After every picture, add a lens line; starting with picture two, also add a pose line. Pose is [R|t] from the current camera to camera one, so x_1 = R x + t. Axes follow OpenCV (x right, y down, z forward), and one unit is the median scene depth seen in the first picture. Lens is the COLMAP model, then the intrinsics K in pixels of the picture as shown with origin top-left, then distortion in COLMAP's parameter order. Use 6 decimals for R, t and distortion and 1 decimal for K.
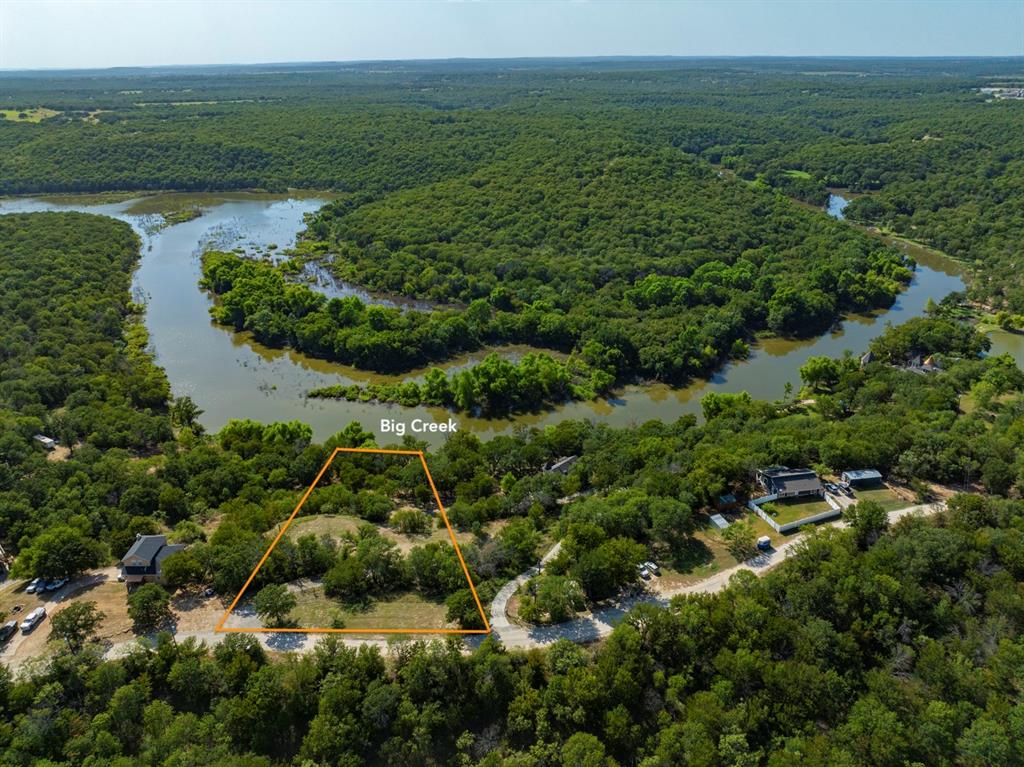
lens RADIAL K [[715.6, 0, 513.5], [0, 715.6, 386.9], [0, 0, 1]] dist [-0.043660, 0.010550]
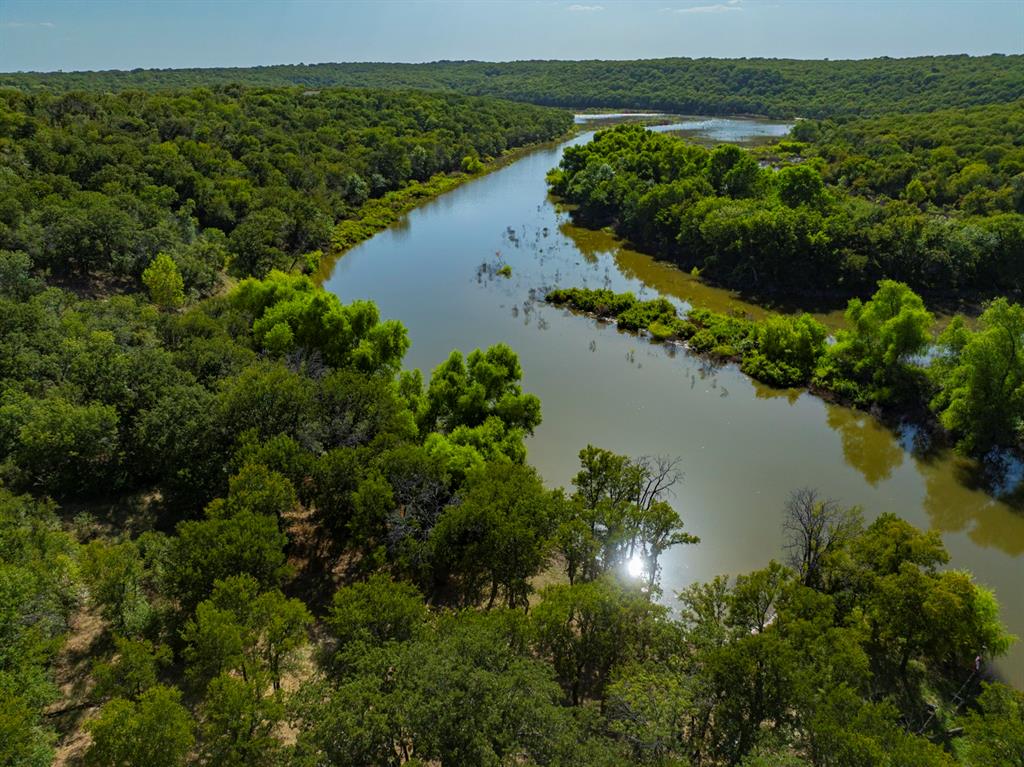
lens RADIAL K [[715.6, 0, 517.6], [0, 715.6, 389.1], [0, 0, 1]] dist [-0.043660, 0.010550]
pose [[0.754591, 0.272044, -0.597147, -0.039495], [-0.277429, 0.956945, 0.085382, 0.031495], [0.594664, 0.101237, 0.797575, 0.648200]]
